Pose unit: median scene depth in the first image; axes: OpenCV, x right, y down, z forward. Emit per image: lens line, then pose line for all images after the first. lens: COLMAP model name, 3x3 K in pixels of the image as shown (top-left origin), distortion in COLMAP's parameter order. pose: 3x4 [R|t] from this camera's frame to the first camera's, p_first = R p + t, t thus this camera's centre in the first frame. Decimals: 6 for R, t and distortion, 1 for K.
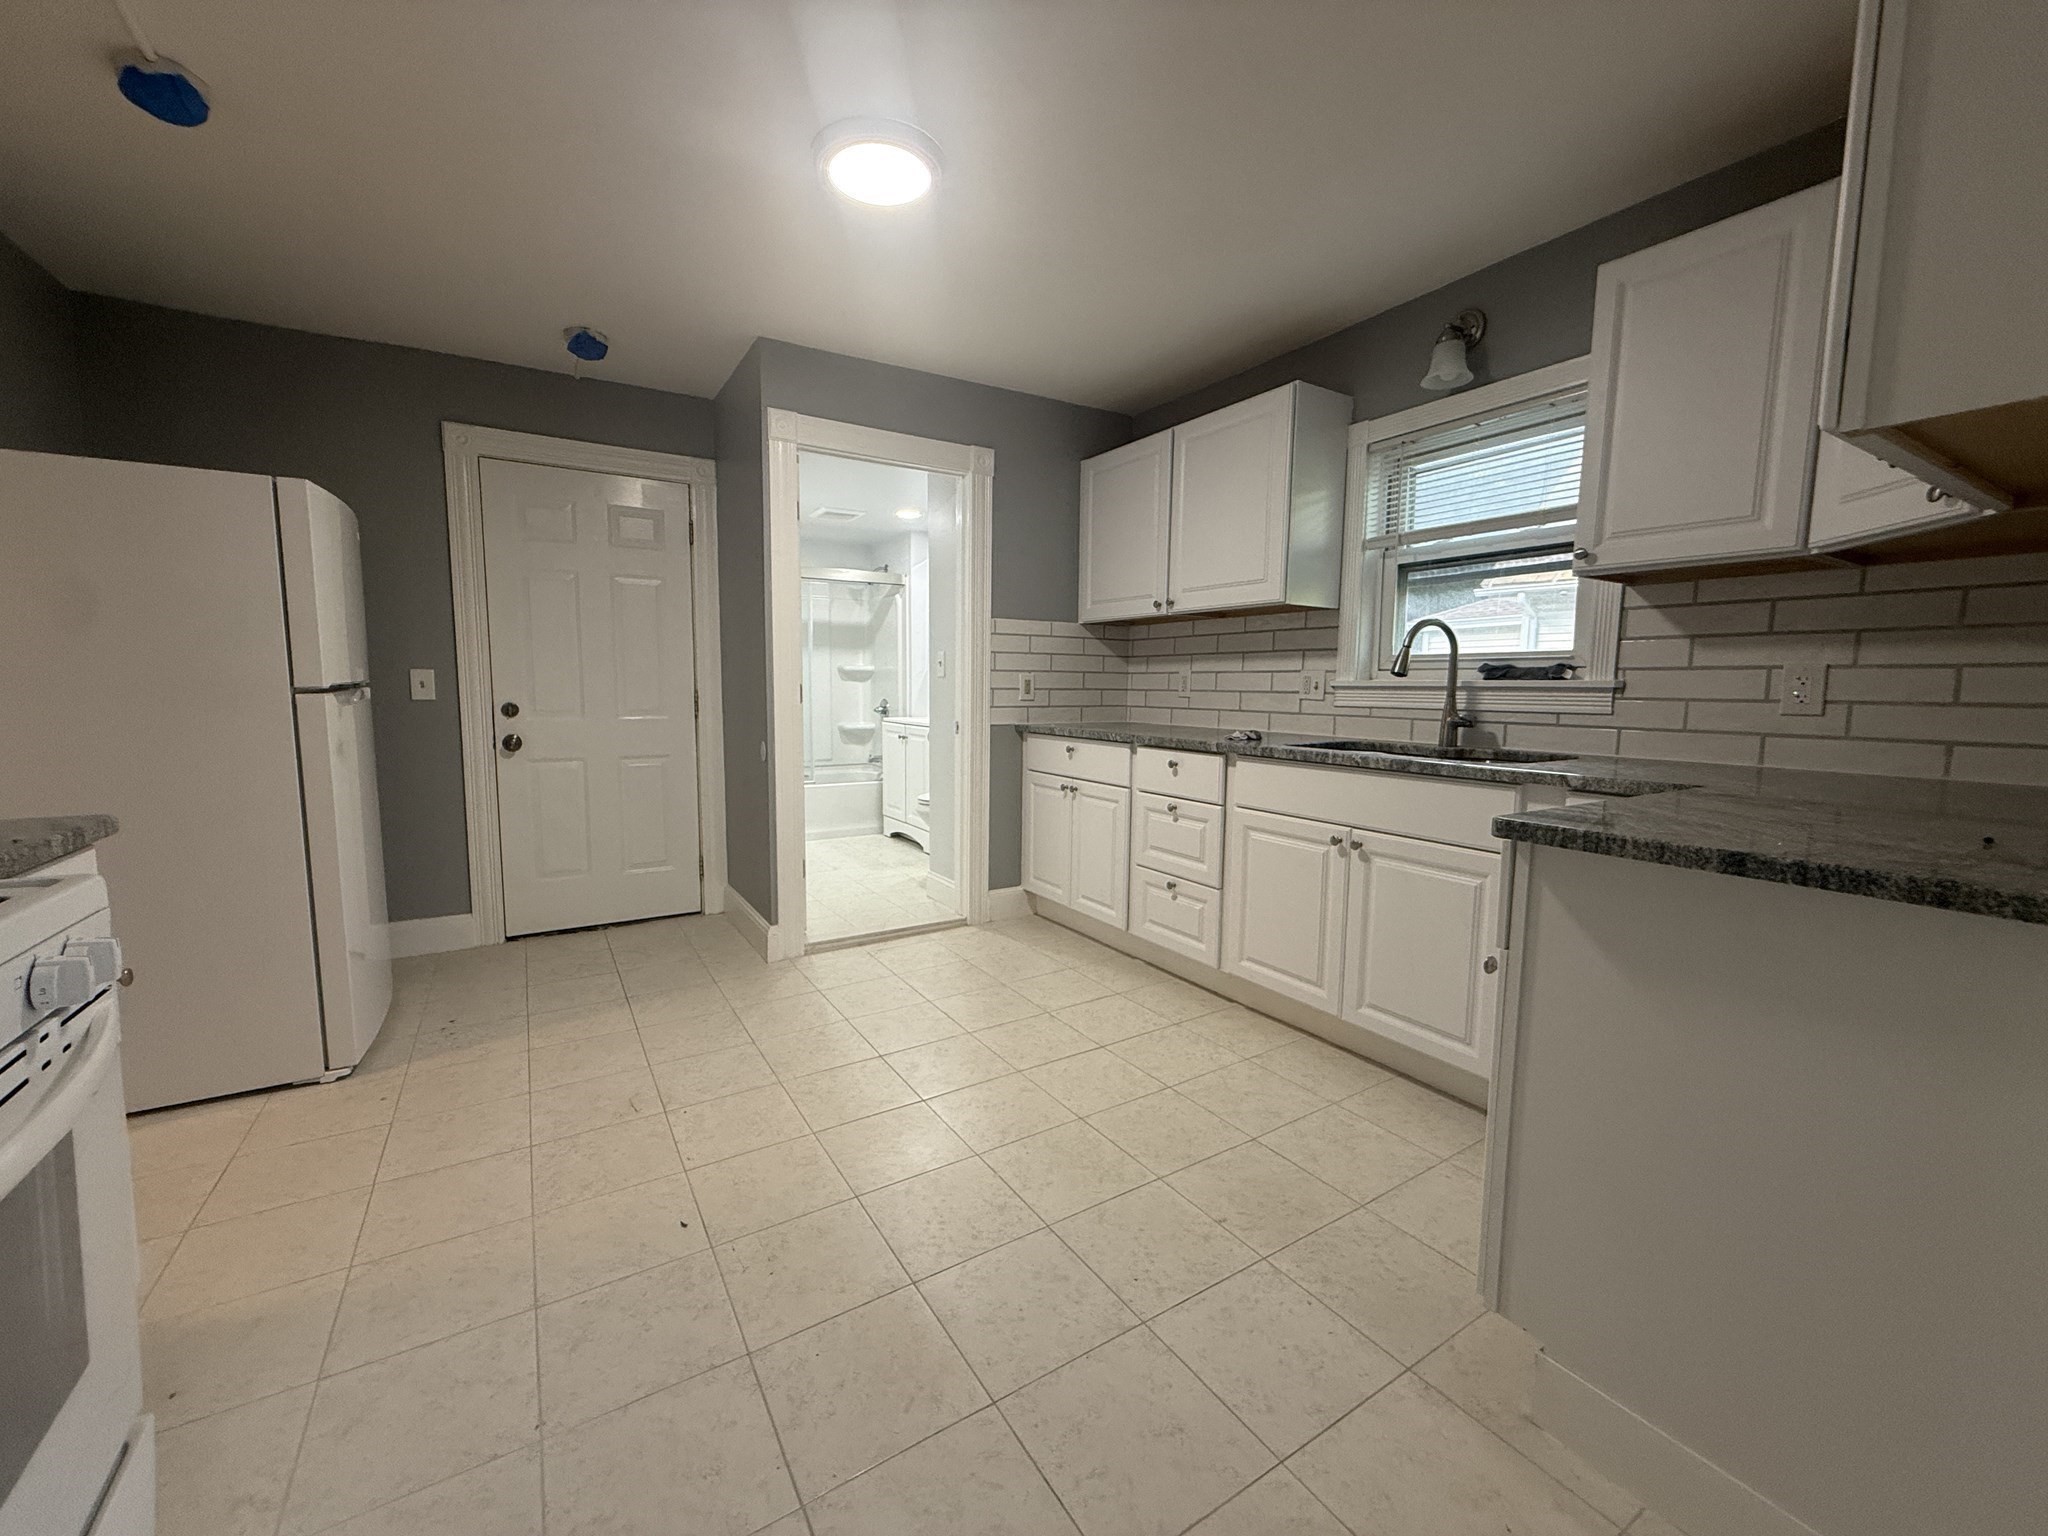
lens RADIAL K [[816.5, 0, 1016.8], [0, 816.5, 767.1], [0, 0, 1]] dist [0.000545, 0.000262]
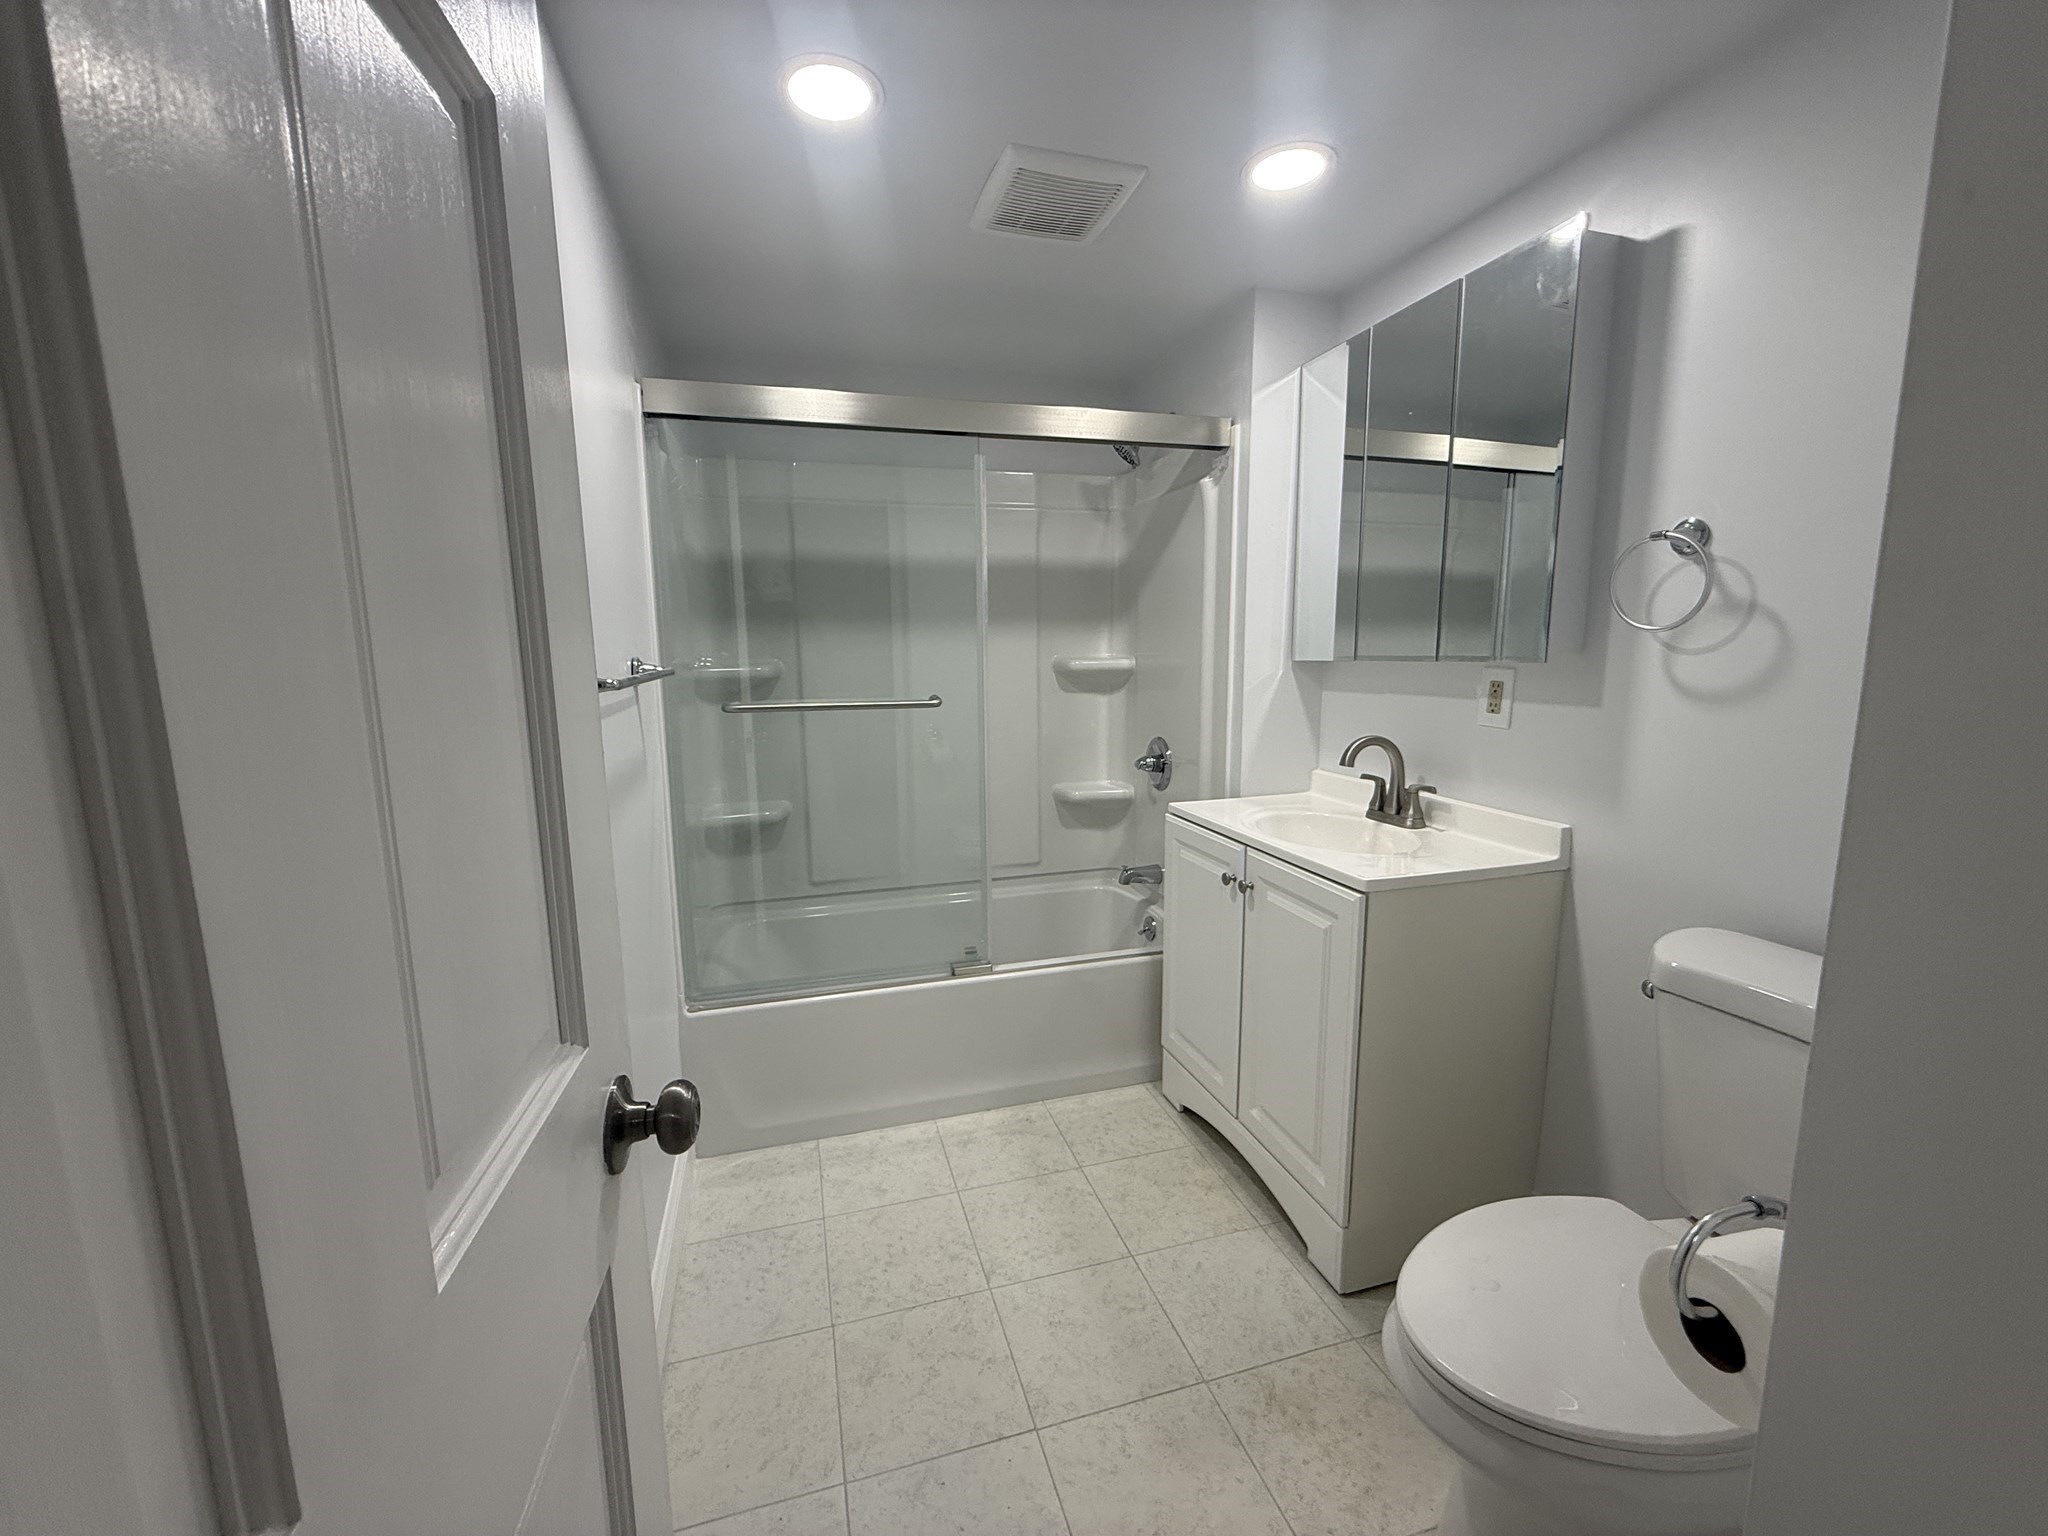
lens RADIAL K [[816.5, 0, 1016.8], [0, 816.5, 767.1], [0, 0, 1]] dist [0.000545, 0.000262]
pose [[0.964089, 0.017323, -0.265013, -0.206178], [-0.004980, 0.998874, 0.047175, -0.151083], [0.265532, -0.044161, 0.963090, 0.972805]]
